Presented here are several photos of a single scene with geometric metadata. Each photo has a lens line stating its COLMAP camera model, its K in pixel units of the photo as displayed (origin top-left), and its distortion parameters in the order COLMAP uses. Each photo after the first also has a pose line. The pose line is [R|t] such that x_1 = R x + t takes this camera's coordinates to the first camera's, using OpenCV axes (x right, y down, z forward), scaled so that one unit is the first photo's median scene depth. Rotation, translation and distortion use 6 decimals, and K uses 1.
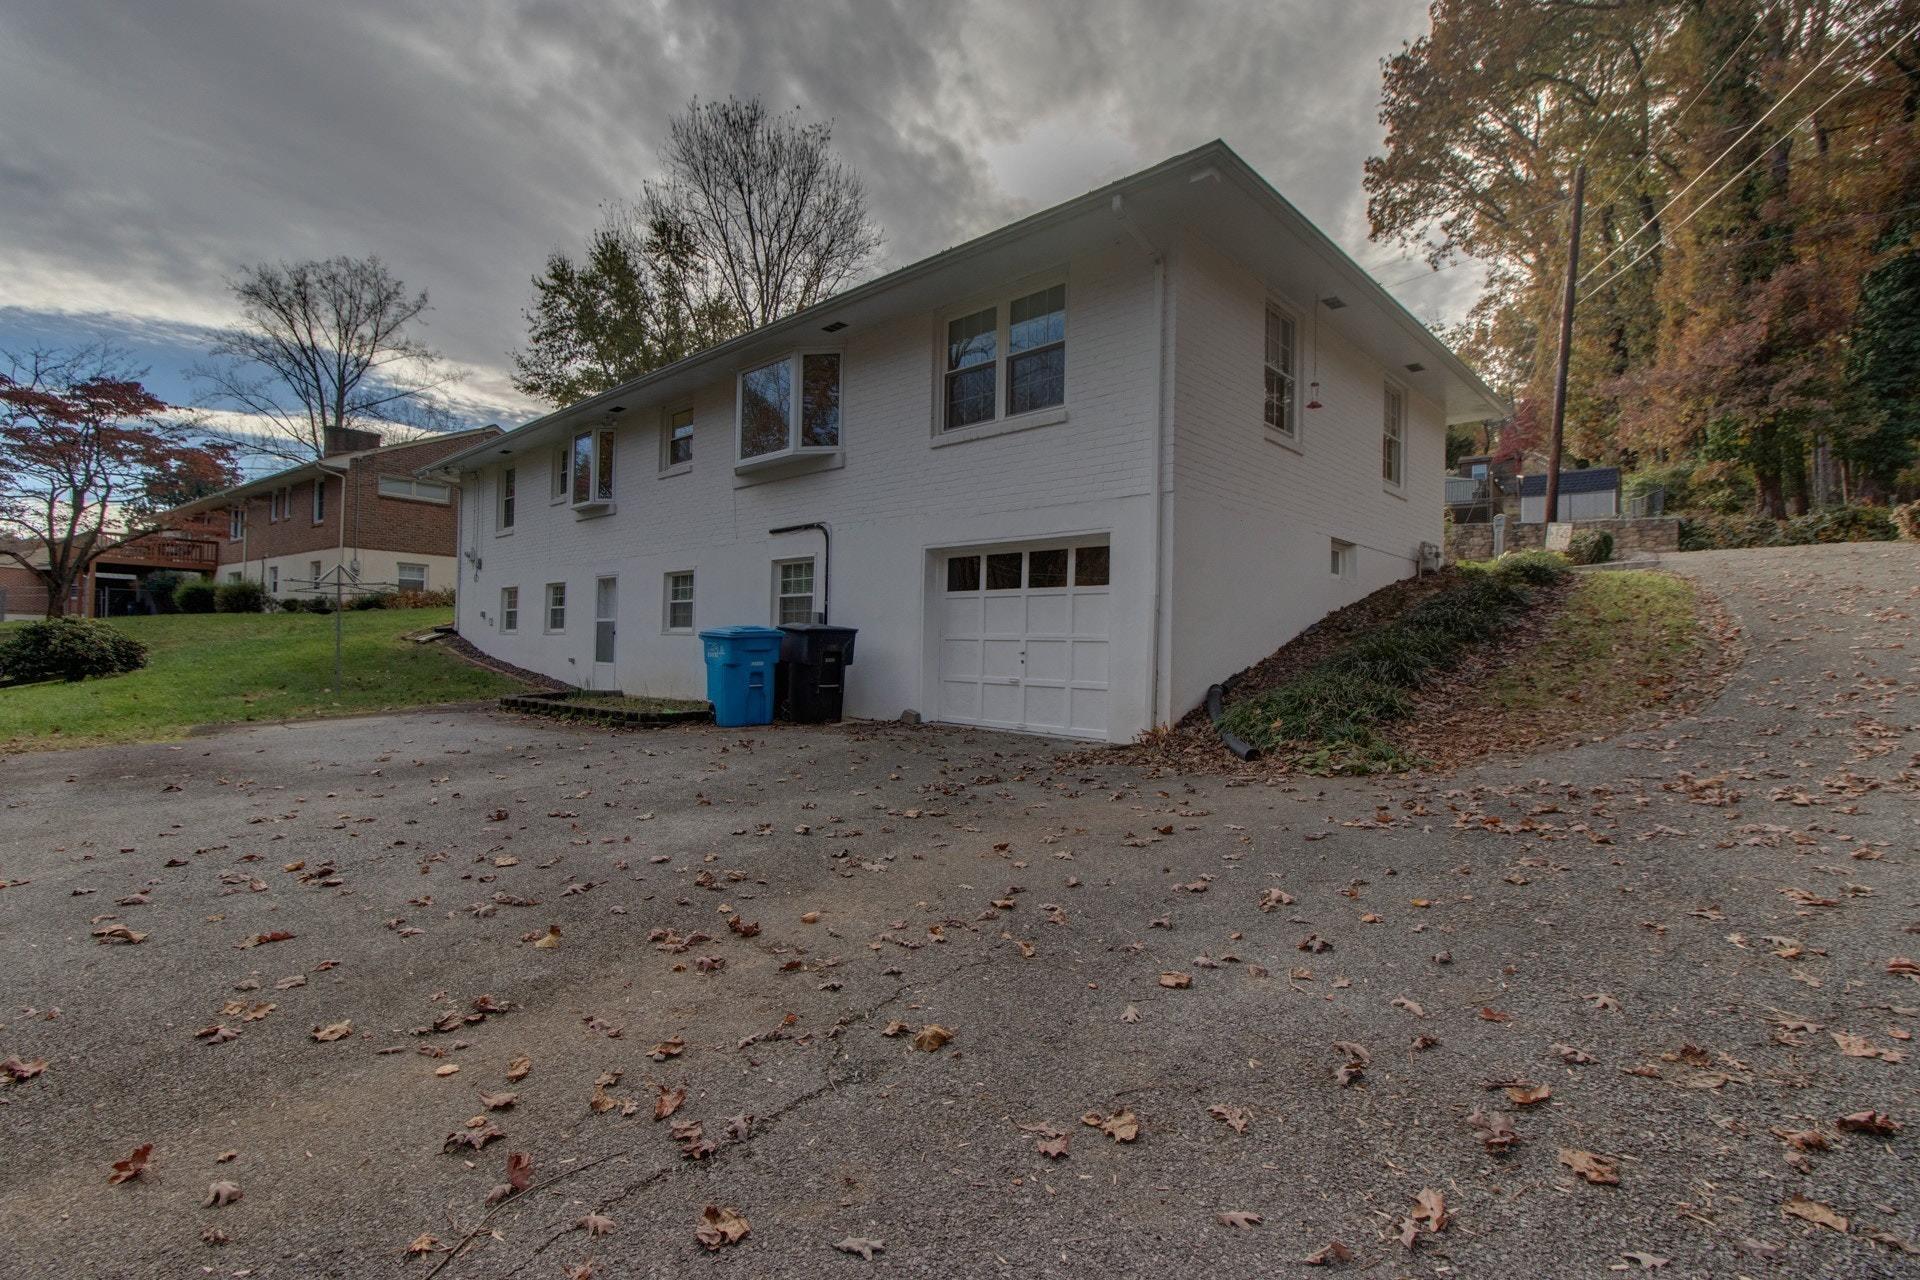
lens RADIAL K [[878.2, 0, 941.5], [0, 878.2, 641.4], [0, 0, 1]] dist [0.002789, 0.001066]
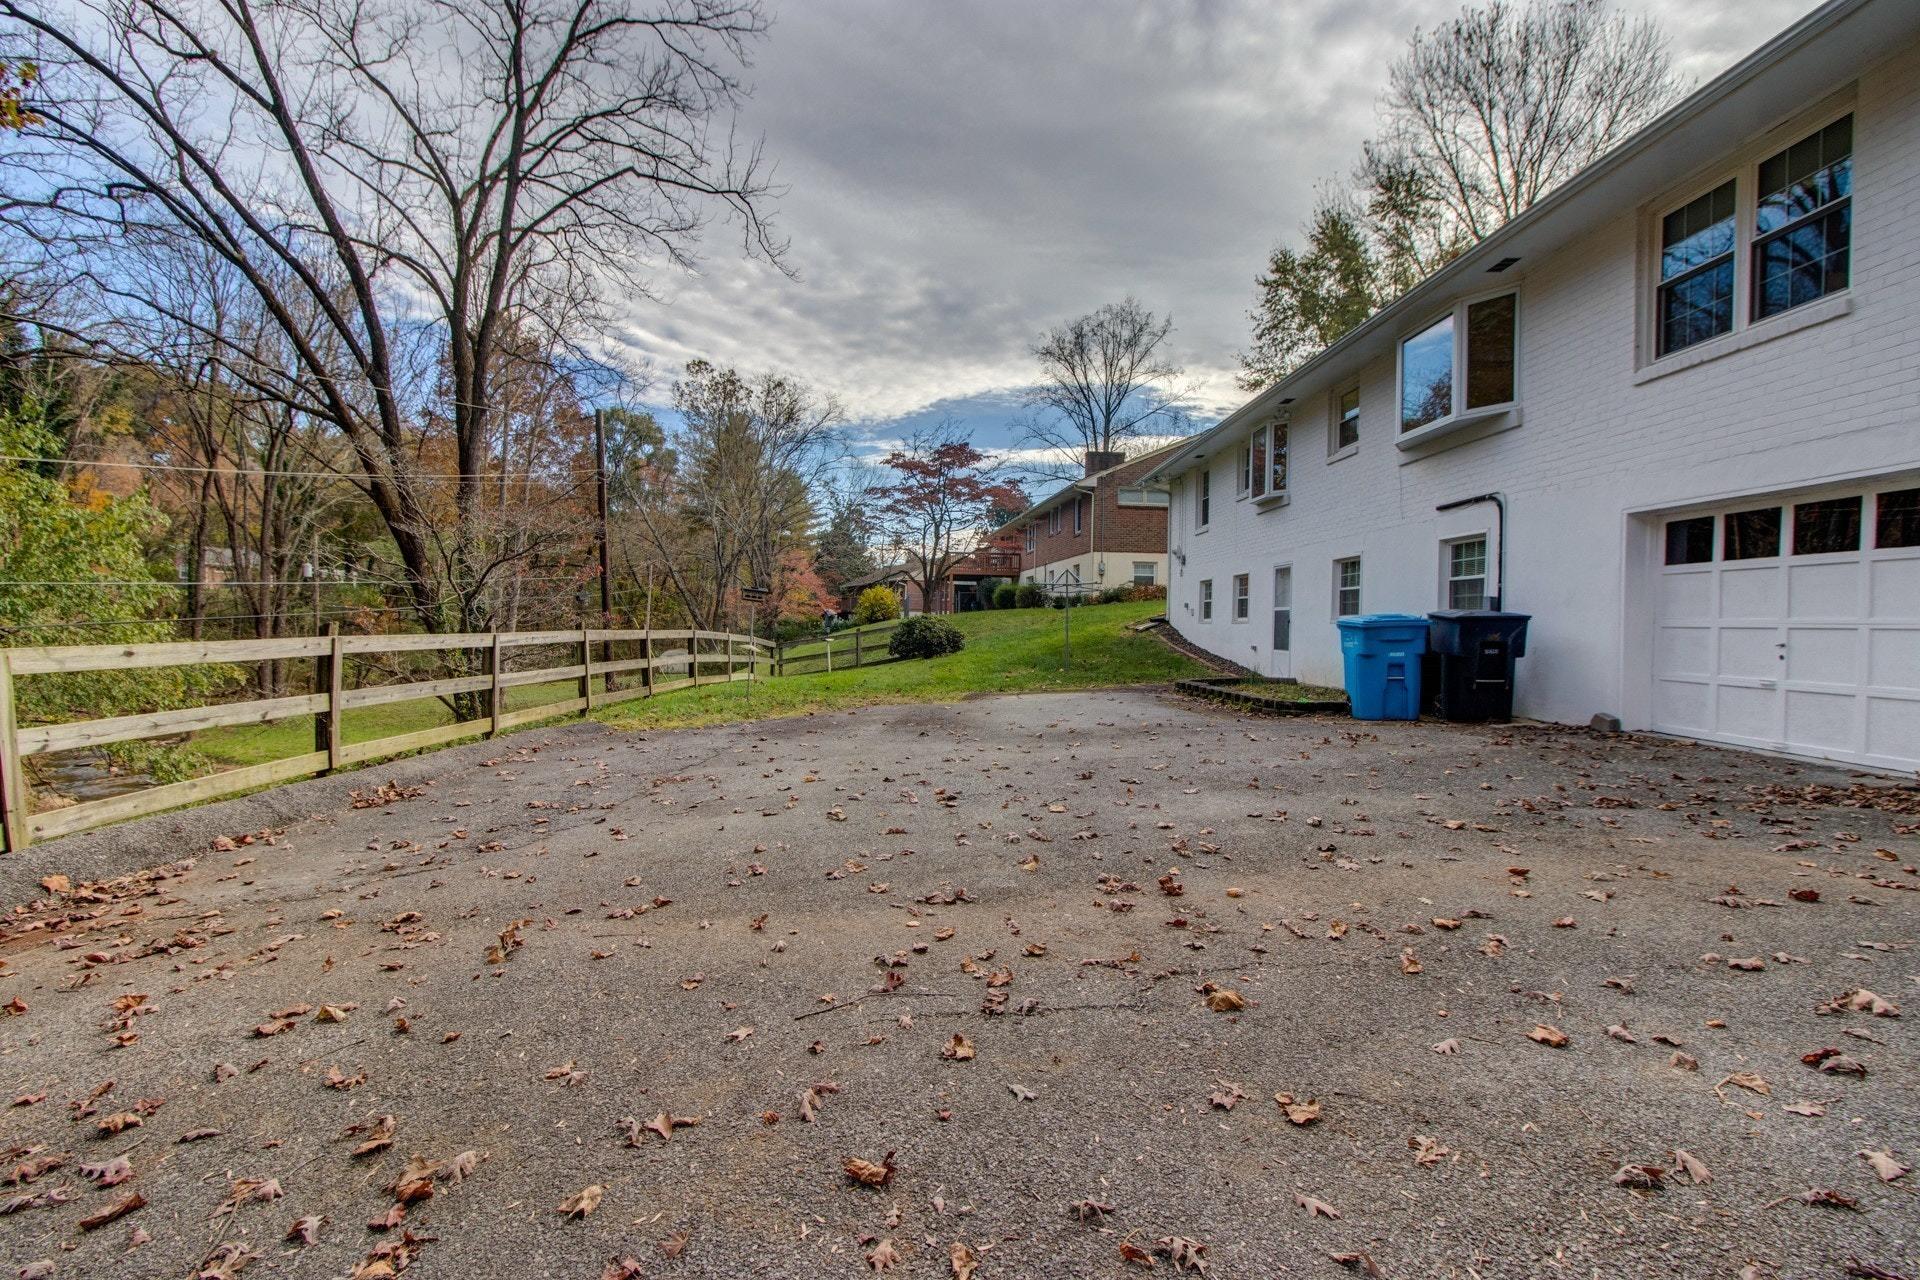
lens RADIAL K [[878.2, 0, 944.1], [0, 878.2, 645.4], [0, 0, 1]] dist [0.002789, 0.001066]
pose [[0.707399, 0.007572, -0.706774, 0.109103], [0.006526, 0.999830, 0.017244, -0.003401], [0.706784, -0.016811, 0.707230, -0.004259]]
